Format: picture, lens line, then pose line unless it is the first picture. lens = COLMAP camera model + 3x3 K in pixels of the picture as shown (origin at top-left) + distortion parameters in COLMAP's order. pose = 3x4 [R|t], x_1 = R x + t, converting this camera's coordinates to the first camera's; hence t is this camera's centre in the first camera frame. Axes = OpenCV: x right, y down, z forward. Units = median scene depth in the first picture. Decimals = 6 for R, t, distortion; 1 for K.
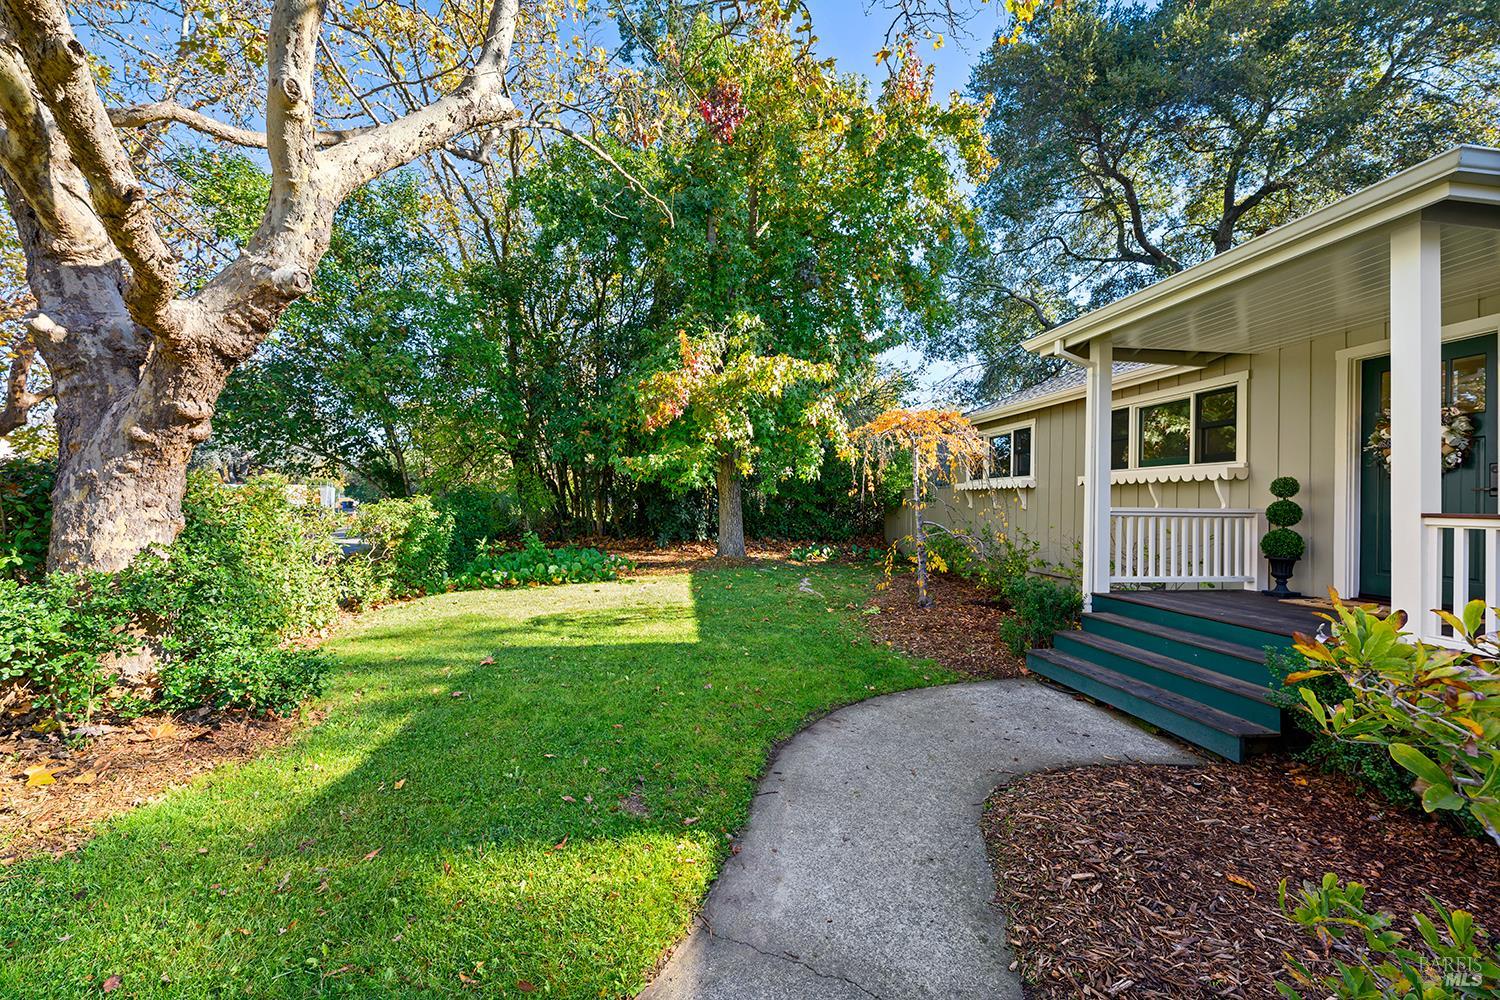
lens RADIAL K [[596.6, 0, 747.8], [0, 596.6, 502.1], [0, 0, 1]] dist [-0.001535, -0.000074]
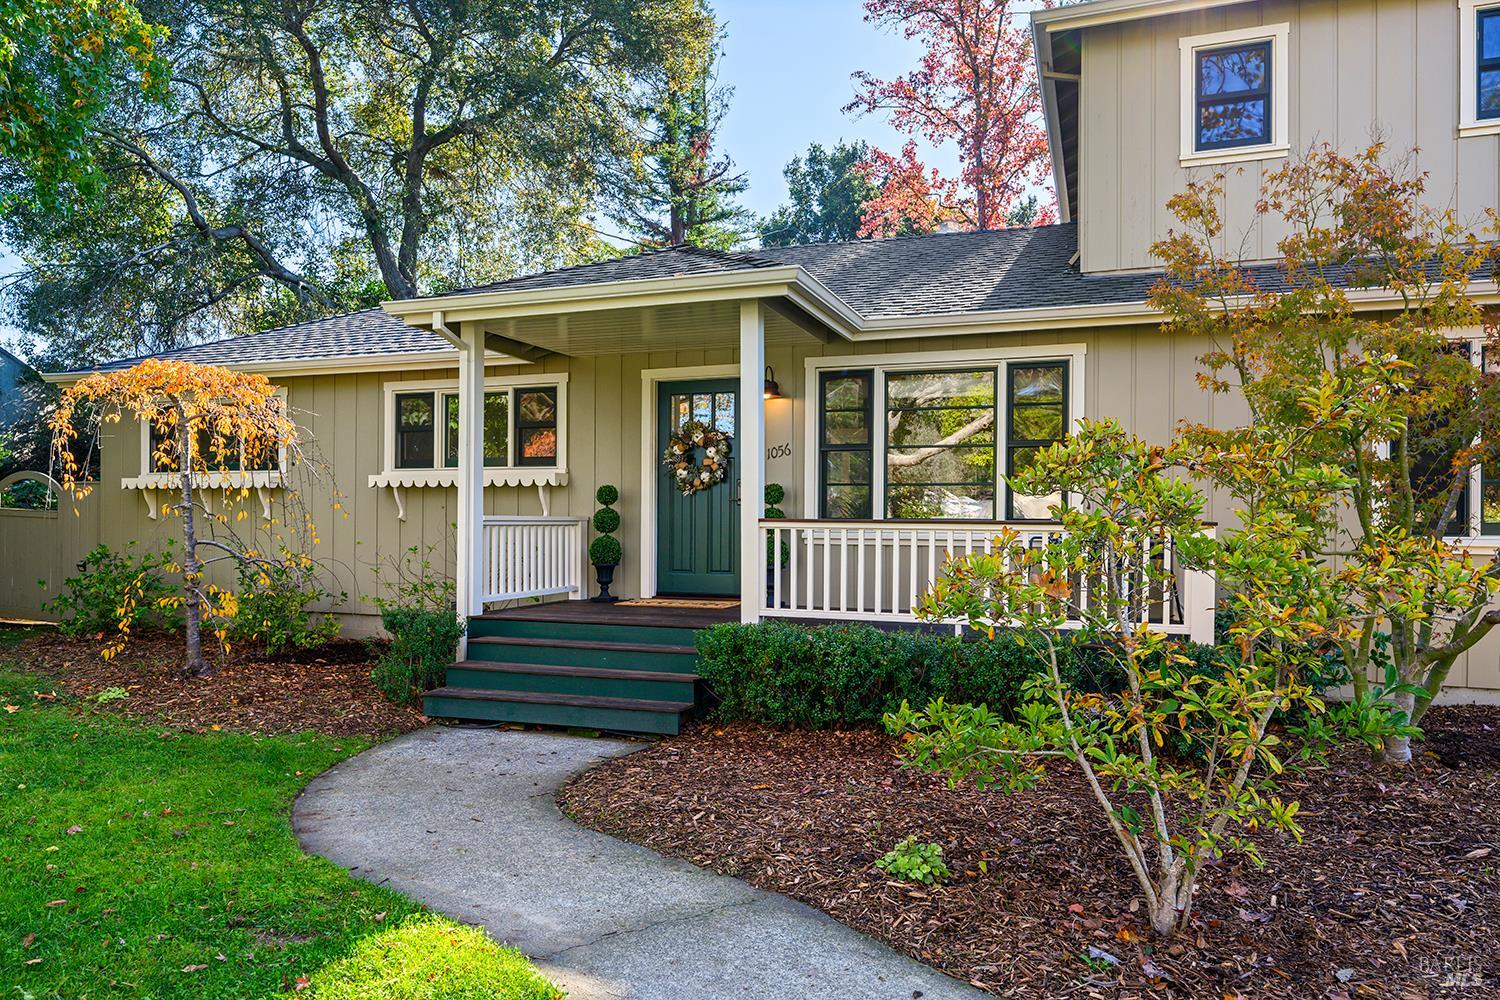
lens RADIAL K [[1002.1, 0, 746.6], [0, 1002.1, 507.8], [0, 0, 1]] dist [0.007951, 0.002171]
pose [[0.472131, 0.000369, 0.881529, -0.425052], [-0.000689, 1.000000, -0.000049, -0.002388], [-0.881528, -0.000584, 0.472131, -0.021613]]
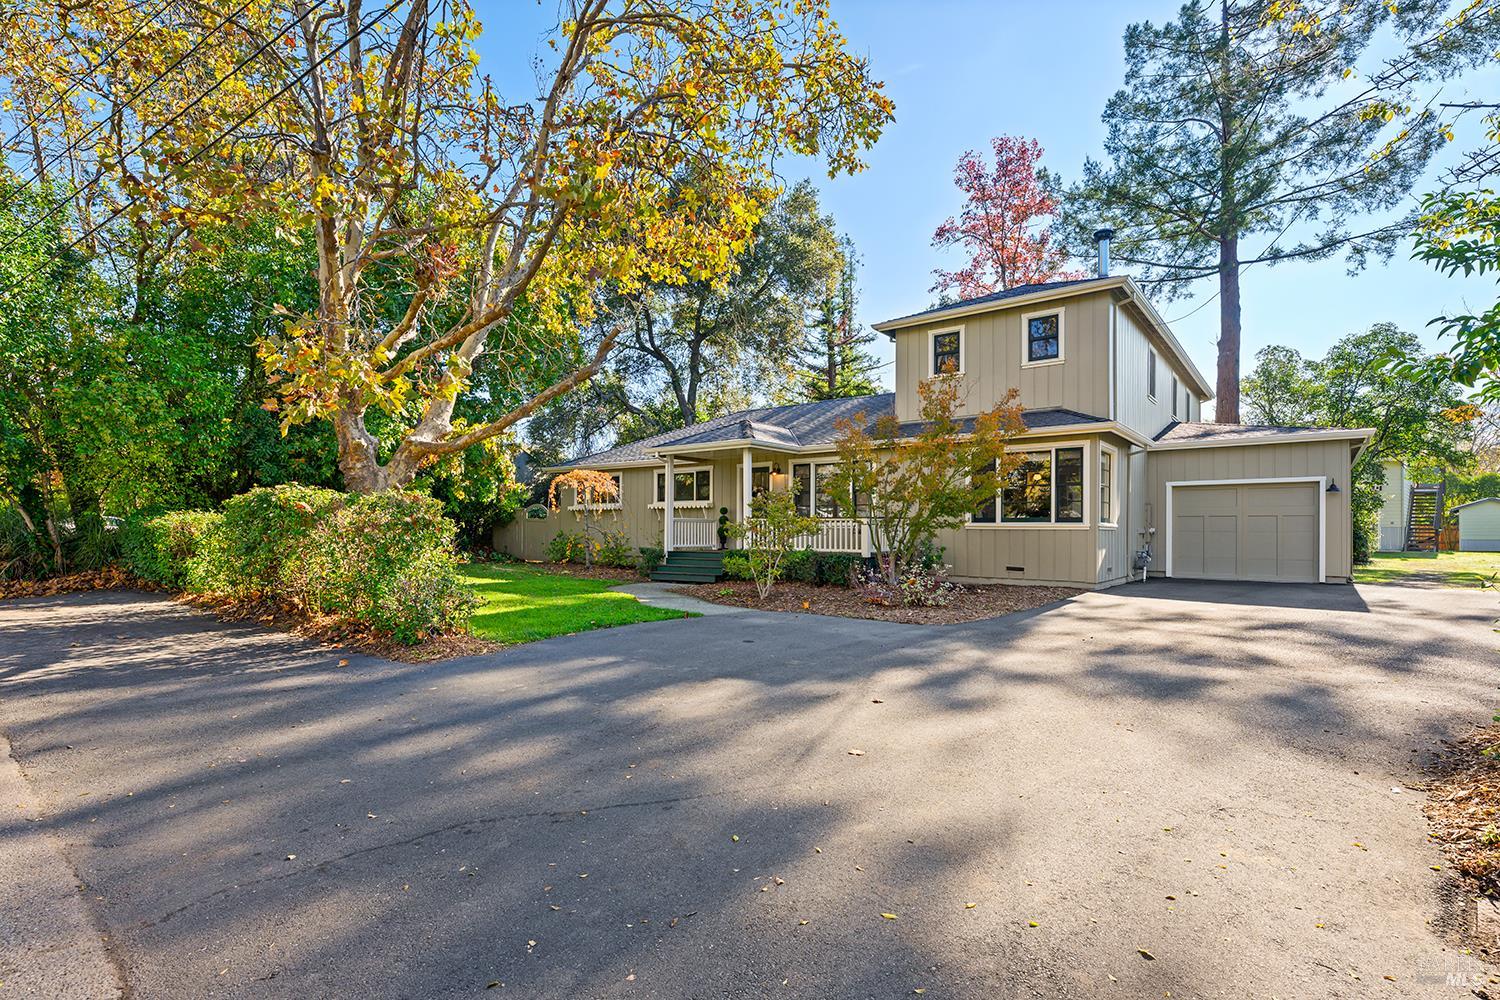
lens RADIAL K [[729.0, 0, 760.4], [0, 729.0, 521.4], [0, 0, 1]] dist [0.011137, -0.001641]
pose [[0.710404, -0.000554, 0.703794, -1.162112], [0.004639, 0.999982, -0.003895, 0.033362], [-0.703779, 0.006032, 0.710393, -1.301525]]
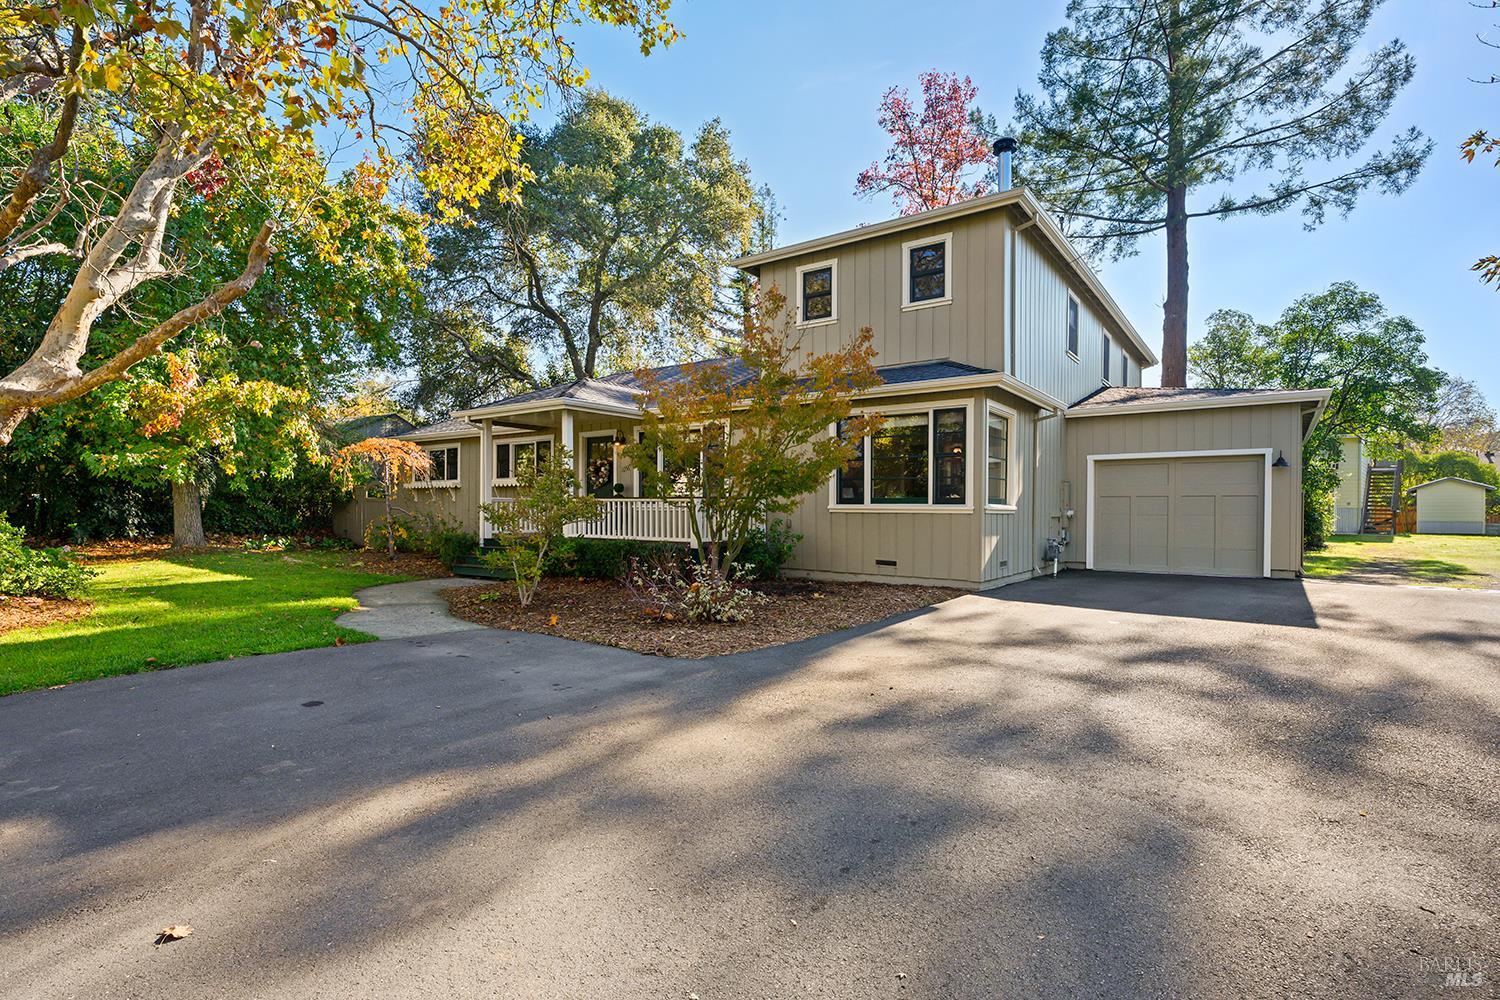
lens RADIAL K [[732.6, 0, 751.9], [0, 732.6, 511.7], [0, 0, 1]] dist [0.004273, 0.001750]
pose [[0.689598, -0.010373, 0.724118, -0.545469], [0.003574, 0.999934, 0.010920, 0.029899], [-0.724184, -0.004942, 0.689589, -1.250616]]
